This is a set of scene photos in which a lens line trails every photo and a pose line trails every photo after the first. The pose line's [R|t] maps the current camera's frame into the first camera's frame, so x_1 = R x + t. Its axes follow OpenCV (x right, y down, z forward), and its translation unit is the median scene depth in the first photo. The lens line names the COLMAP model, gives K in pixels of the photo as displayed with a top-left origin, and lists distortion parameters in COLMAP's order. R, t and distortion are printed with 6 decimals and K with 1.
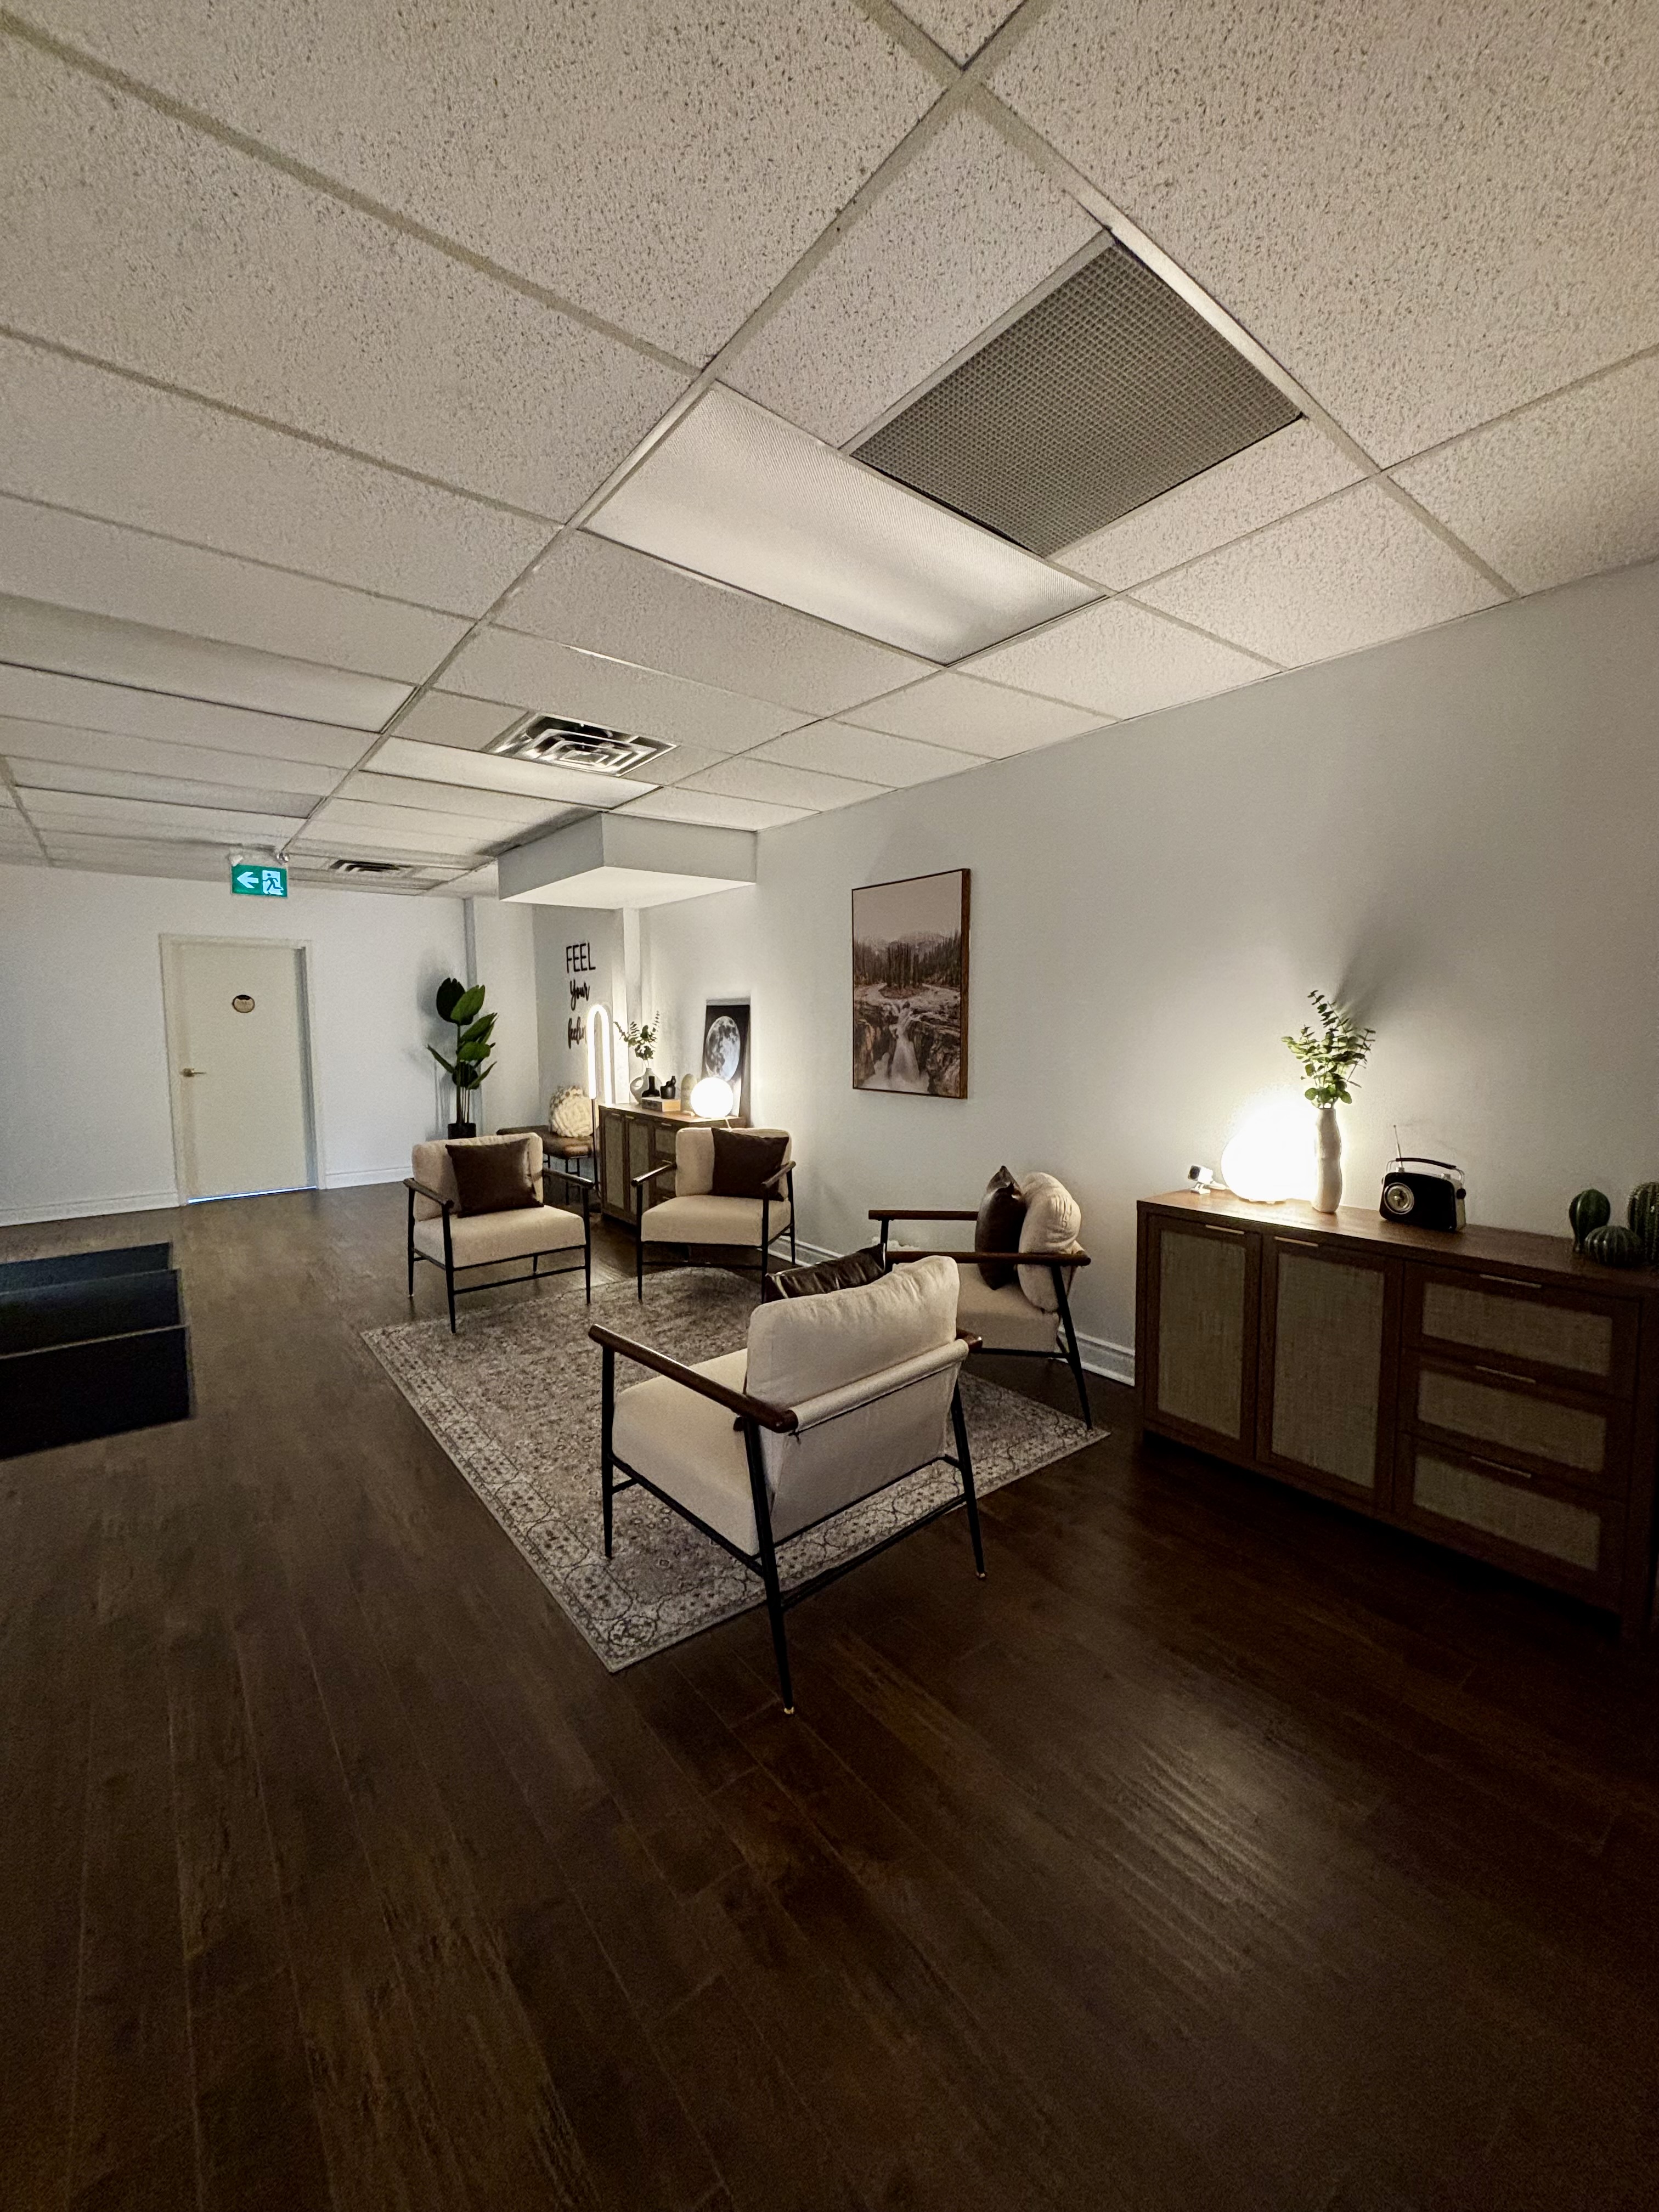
lens RADIAL K [[874.0, 0, 821.9], [0, 874.0, 1104.9], [0, 0, 1]] dist [0.009596, -0.000054]
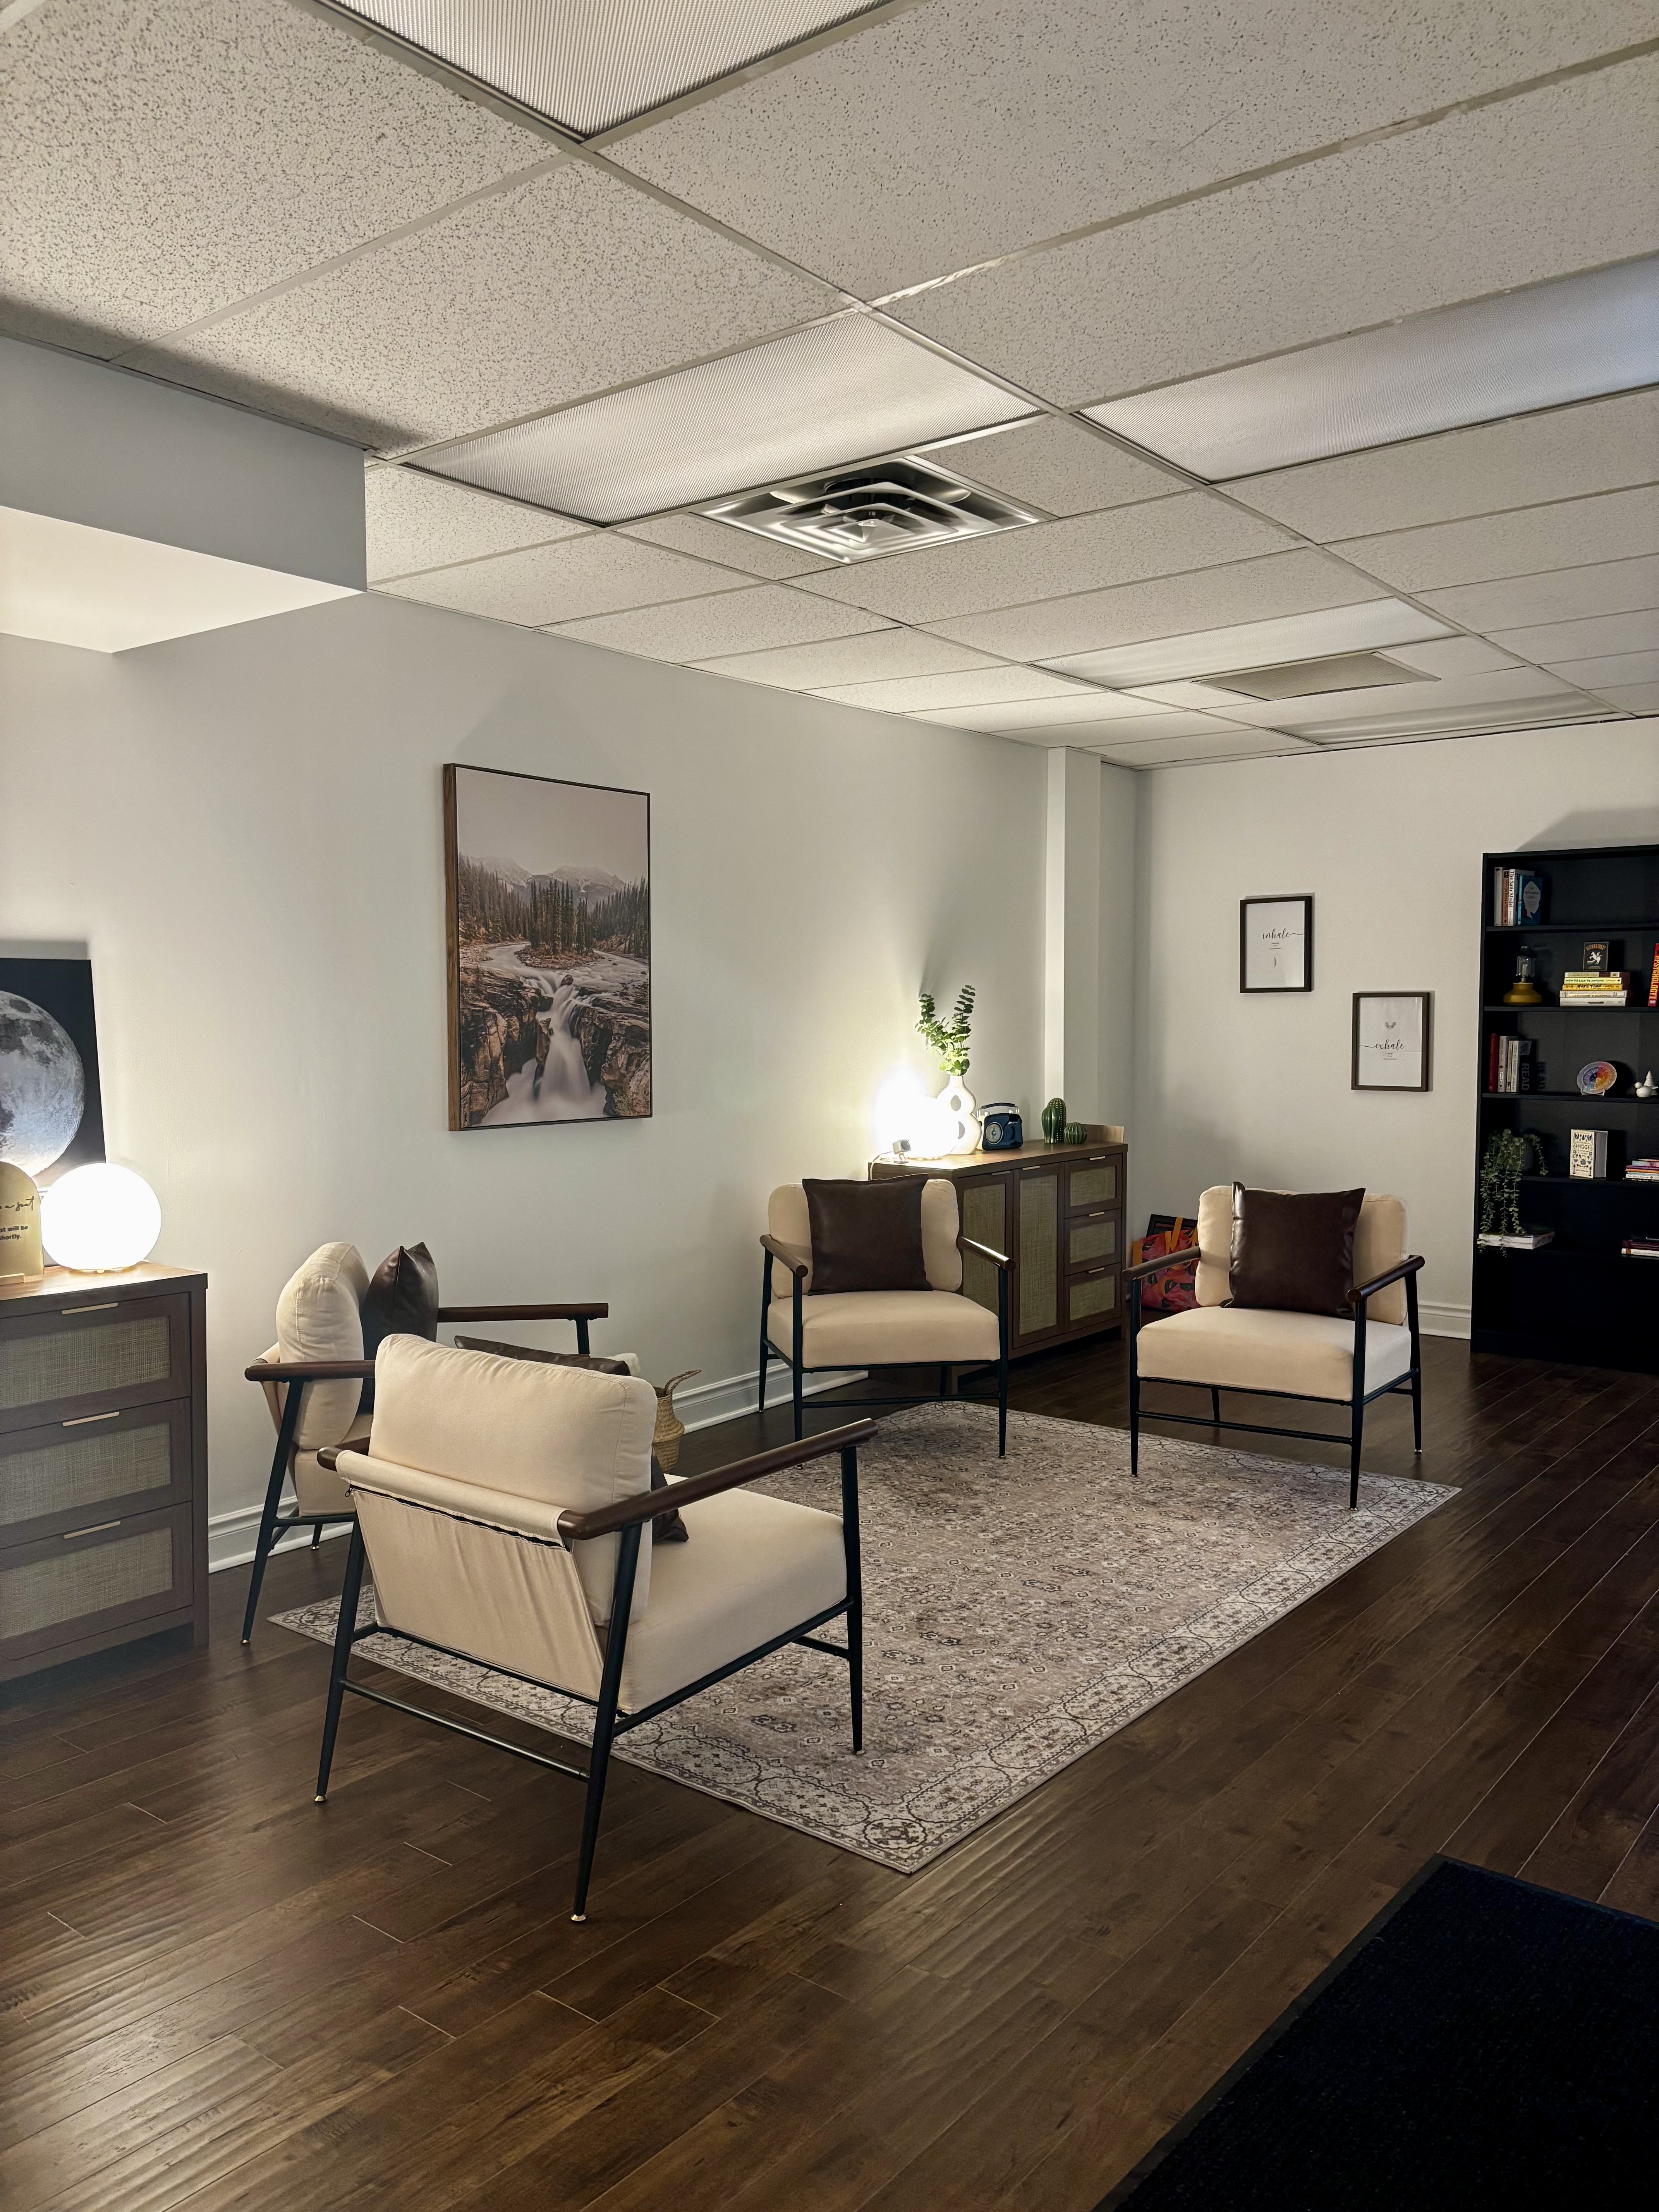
lens RADIAL K [[1672.6, 0, 829.5], [0, 1672.6, 1106.0], [0, 0, 1]] dist [0.064509, -0.089643]
pose [[-0.238644, -0.051110, 0.969761, -1.129423], [0.095390, 0.992551, 0.075785, -0.099599], [-0.966411, 0.110592, -0.231991, 1.123180]]
